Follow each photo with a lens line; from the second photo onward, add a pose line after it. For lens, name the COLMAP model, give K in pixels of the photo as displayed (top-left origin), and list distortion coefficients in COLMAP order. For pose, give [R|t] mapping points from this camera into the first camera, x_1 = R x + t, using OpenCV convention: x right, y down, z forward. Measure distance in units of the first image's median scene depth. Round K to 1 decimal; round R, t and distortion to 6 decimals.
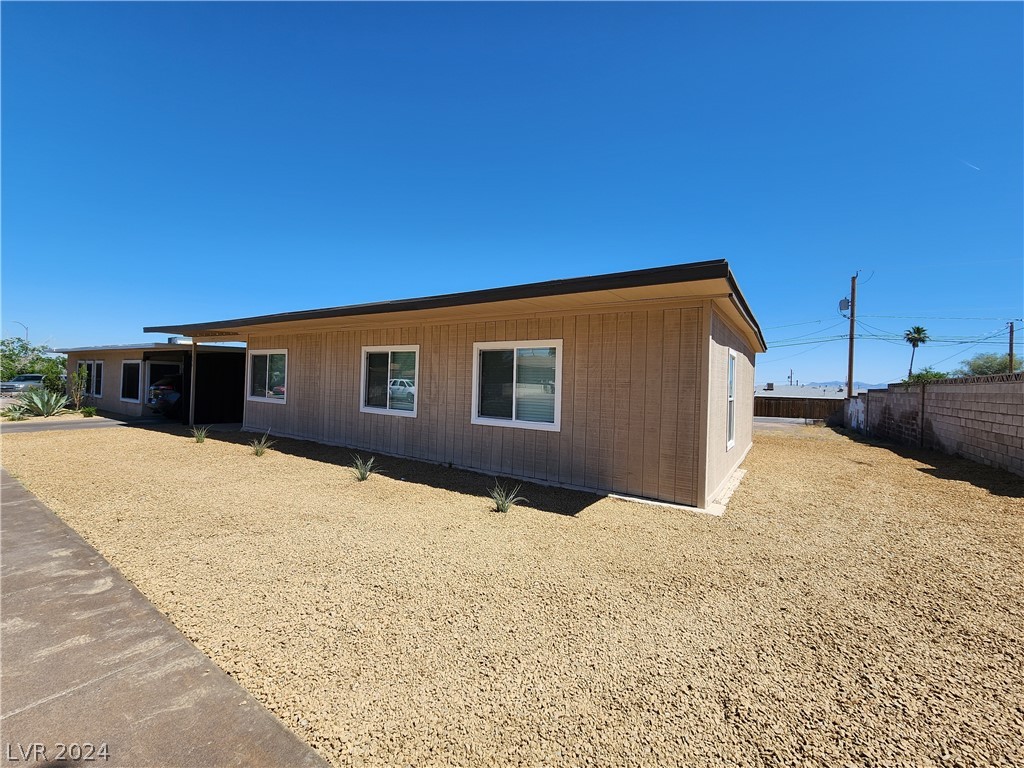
lens RADIAL K [[428.2, 0, 507.4], [0, 428.2, 380.0], [0, 0, 1]] dist [0.000387, 0.000133]
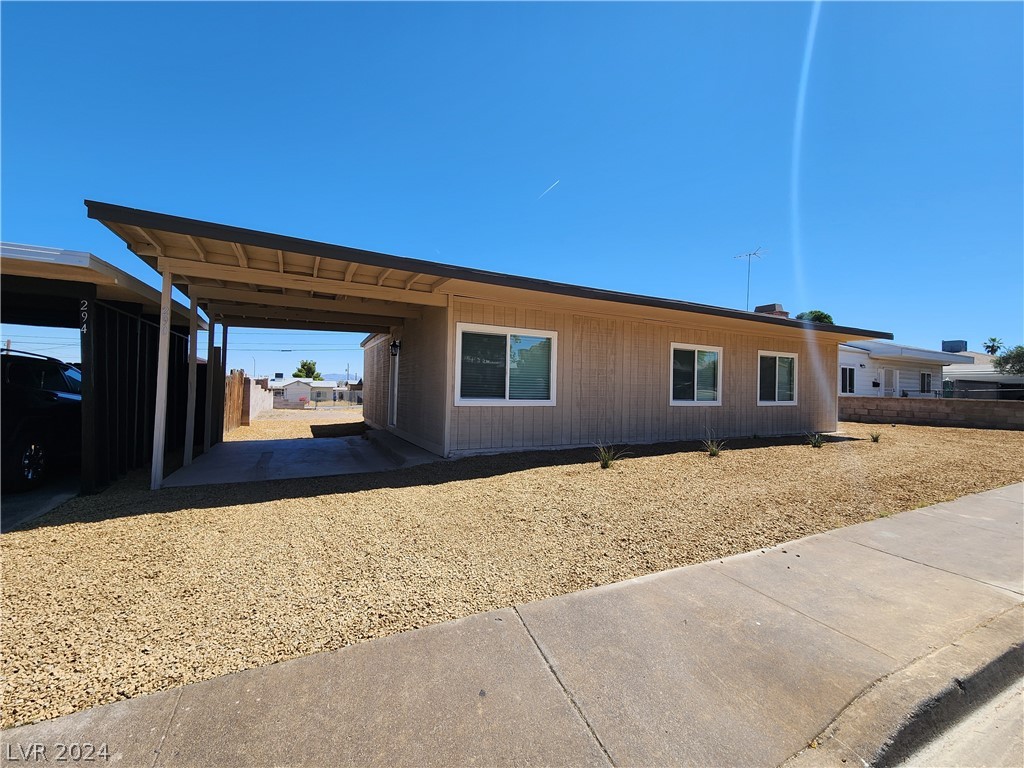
lens RADIAL K [[428.2, 0, 507.4], [0, 428.2, 380.0], [0, 0, 1]] dist [0.000387, 0.000133]
pose [[0.489187, -0.023908, 0.871851, -1.471257], [-0.023488, 0.998901, 0.040571, -0.020729], [-0.871862, -0.040325, 0.488088, 0.858321]]
